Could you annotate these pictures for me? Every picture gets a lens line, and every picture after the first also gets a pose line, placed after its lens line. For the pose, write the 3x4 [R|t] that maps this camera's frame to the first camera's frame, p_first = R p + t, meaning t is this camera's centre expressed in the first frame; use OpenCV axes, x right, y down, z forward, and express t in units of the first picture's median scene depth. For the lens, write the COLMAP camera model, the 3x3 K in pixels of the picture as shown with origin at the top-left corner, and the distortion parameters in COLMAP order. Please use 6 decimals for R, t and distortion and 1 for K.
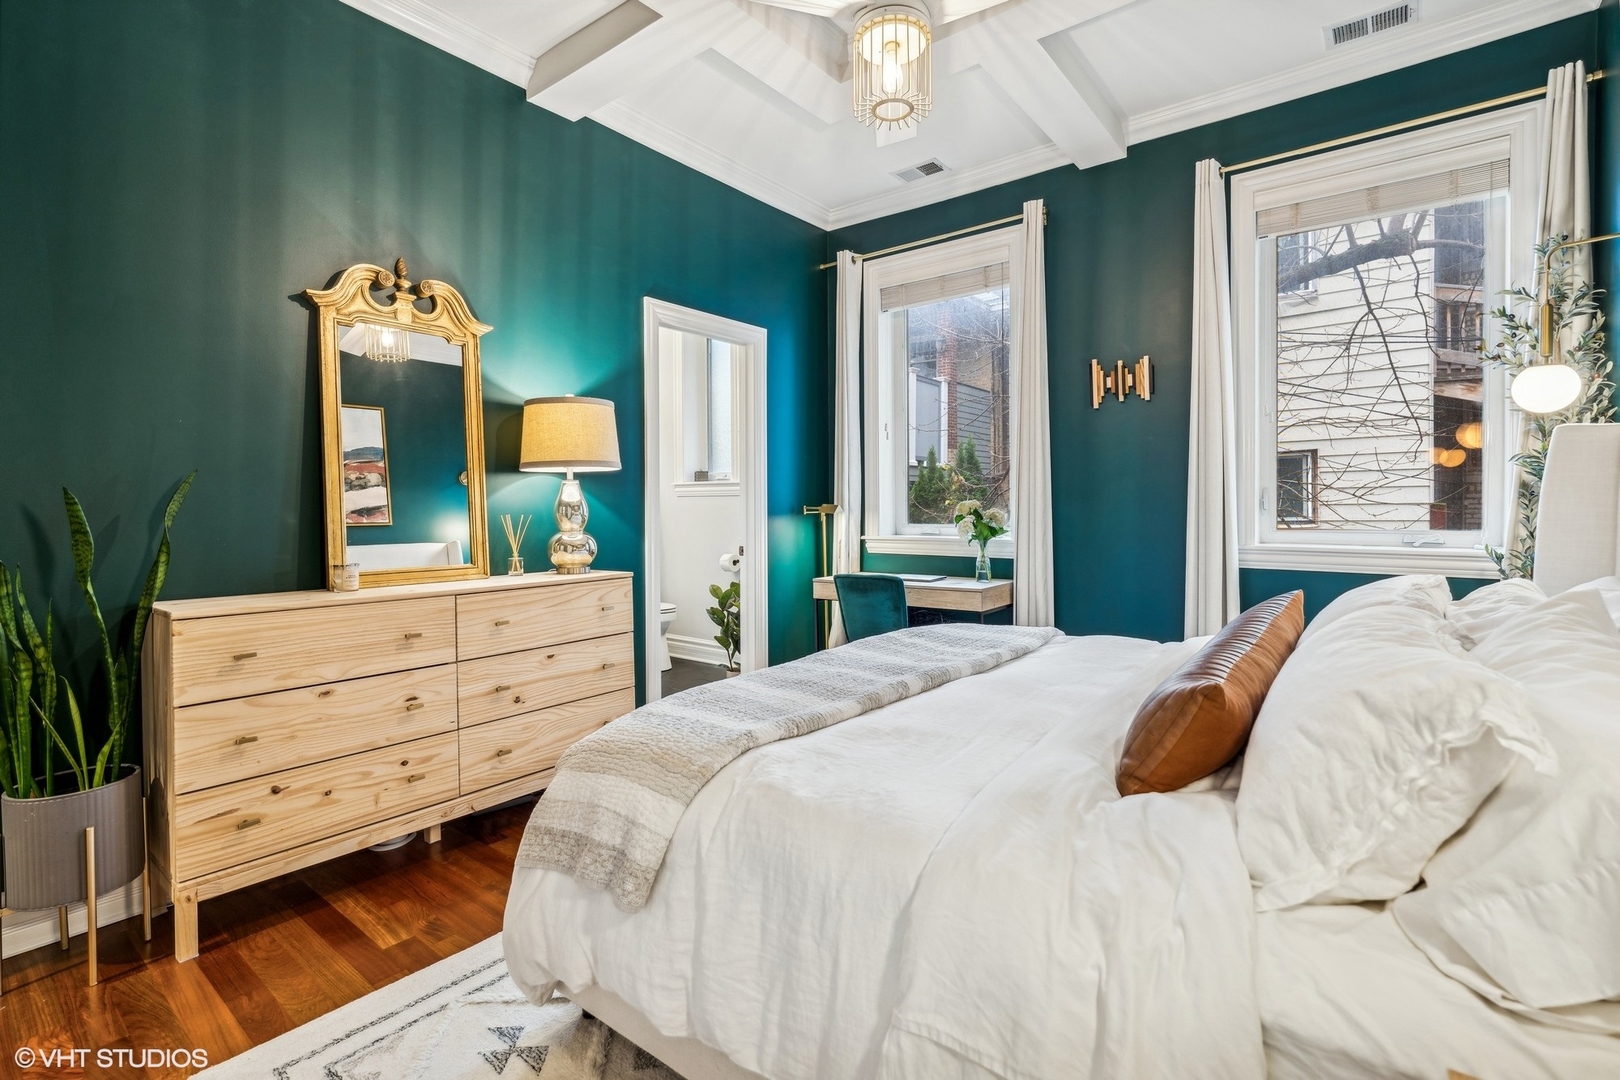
lens RADIAL K [[735.9, 0, 803.8], [0, 735.9, 527.0], [0, 0, 1]] dist [-0.002751, 0.000033]
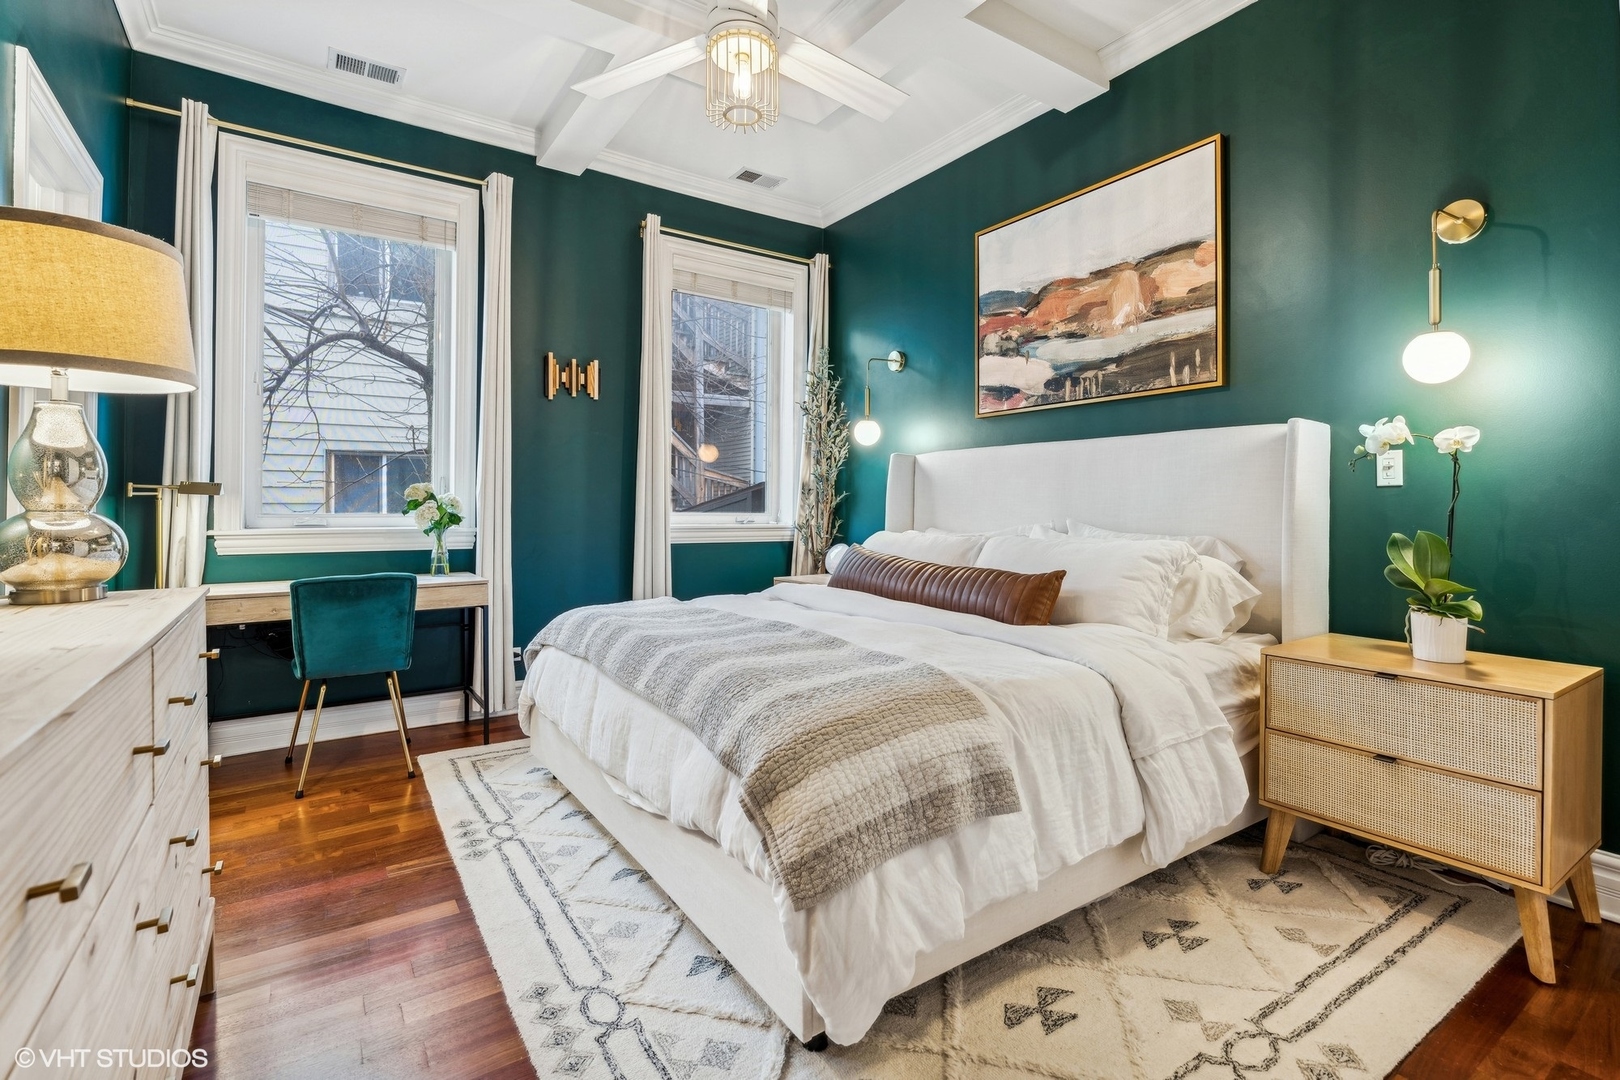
lens RADIAL K [[756.8, 0, 812.5], [0, 756.8, 518.0], [0, 0, 1]] dist [-0.001519, -0.000178]
pose [[0.303258, -0.003303, 0.952903, -0.519652], [0.022548, 0.999739, -0.003710, 0.019695], [-0.952642, 0.022611, 0.303253, 0.326873]]
